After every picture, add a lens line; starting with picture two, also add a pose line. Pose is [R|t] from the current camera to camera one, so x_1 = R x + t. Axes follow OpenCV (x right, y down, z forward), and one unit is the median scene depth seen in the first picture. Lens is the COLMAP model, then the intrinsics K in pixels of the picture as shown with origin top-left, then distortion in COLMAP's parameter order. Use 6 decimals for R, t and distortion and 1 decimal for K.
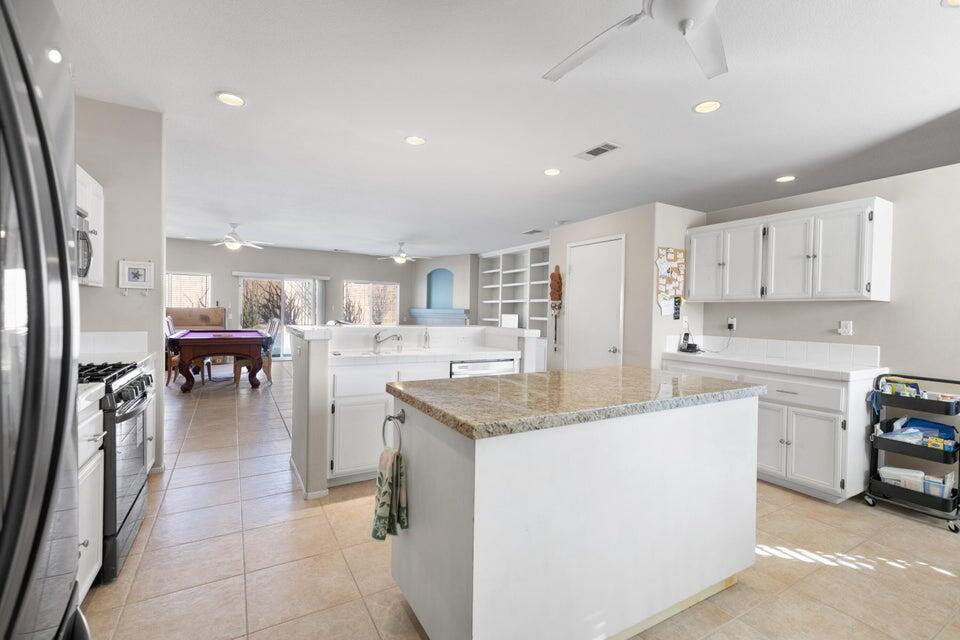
lens RADIAL K [[428.6, 0, 480.0], [0, 428.6, 320.0], [0, 0, 1]] dist [0.002285, -0.000035]
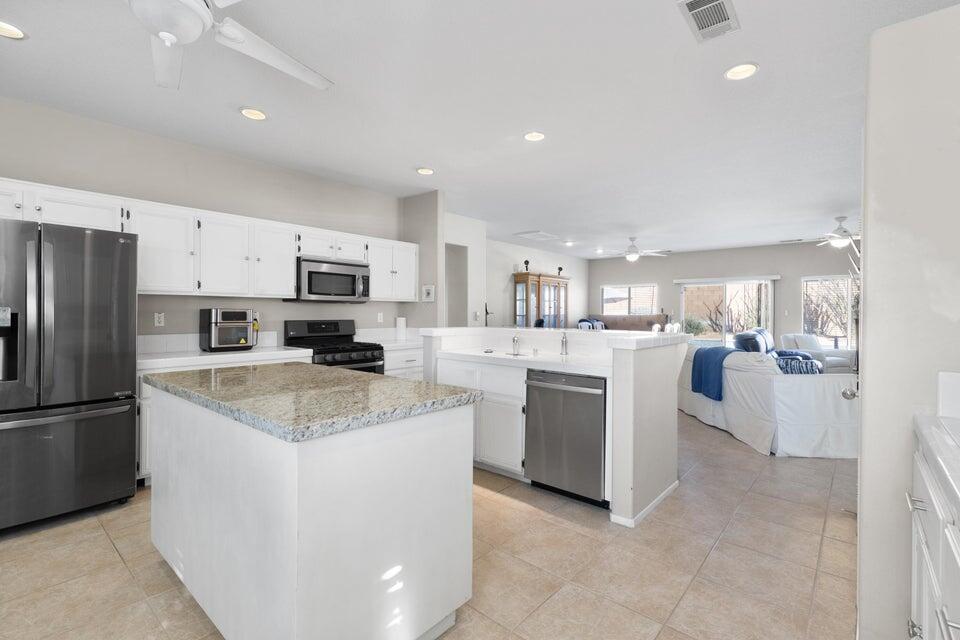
lens RADIAL K [[440.7, 0, 480.0], [0, 440.7, 320.0], [0, 0, 1]] dist [0.000629, 0.000169]
pose [[0.326634, 0.001336, -0.945150, 0.266418], [-0.019270, 0.999801, -0.005247, 0.000658], [0.944954, 0.019927, 0.326595, 0.192348]]
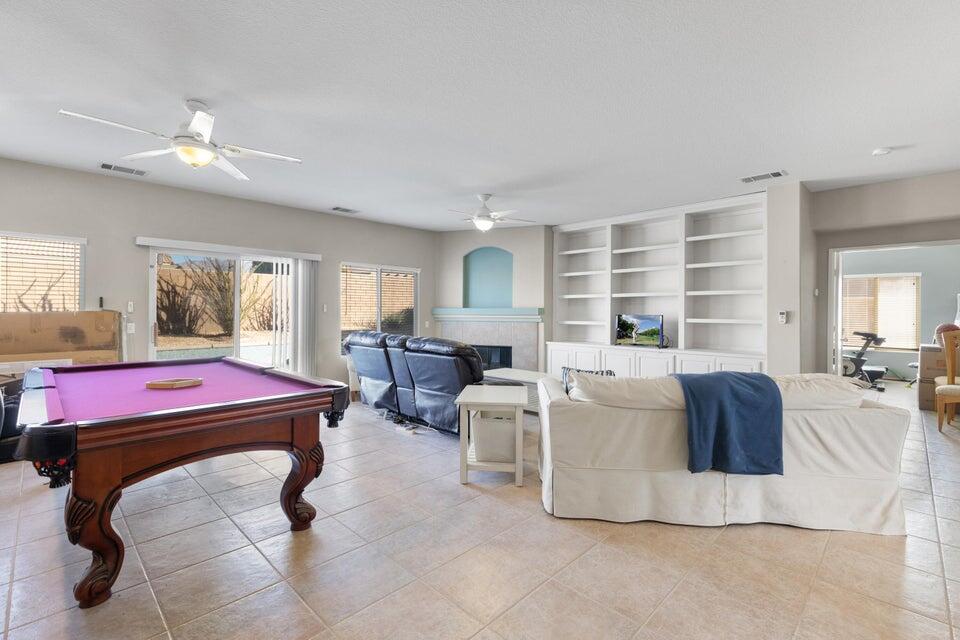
lens RADIAL K [[430.4, 0, 485.8], [0, 430.4, 312.7], [0, 0, 1]] dist [0.002068, -0.000184]
pose [[0.961130, -0.014965, 0.275692, -0.309880], [0.018748, 0.999763, -0.011094, -0.012223], [-0.275460, 0.015831, 0.961182, 0.391802]]
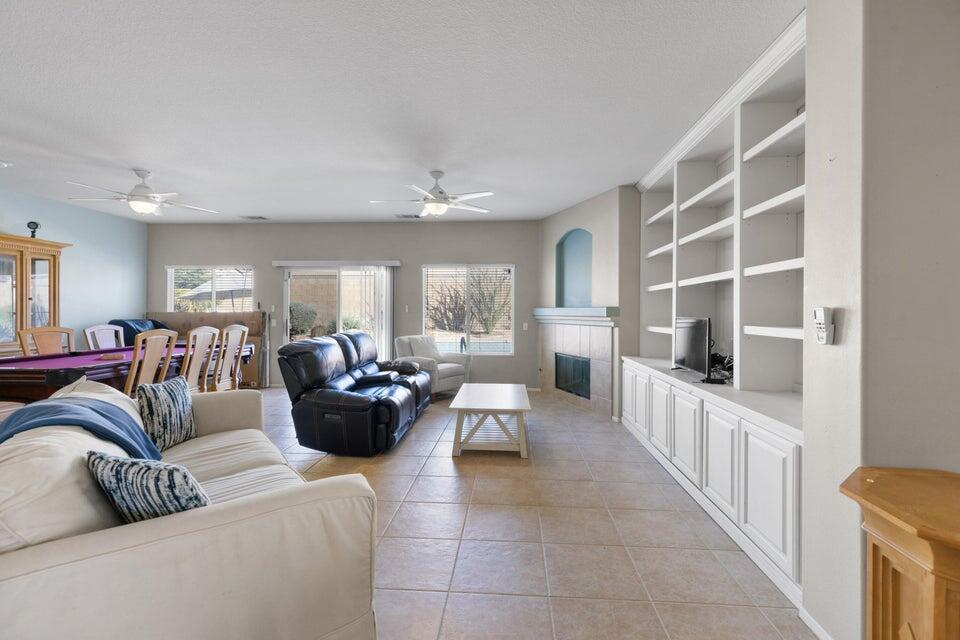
lens RADIAL K [[430.4, 0, 485.8], [0, 430.4, 312.7], [0, 0, 1]] dist [0.002068, -0.000184]
pose [[0.833550, -0.012858, -0.552295, 0.115649], [-0.000065, 0.999727, -0.023373, -0.007849], [0.552445, 0.019519, 0.833321, 0.555986]]
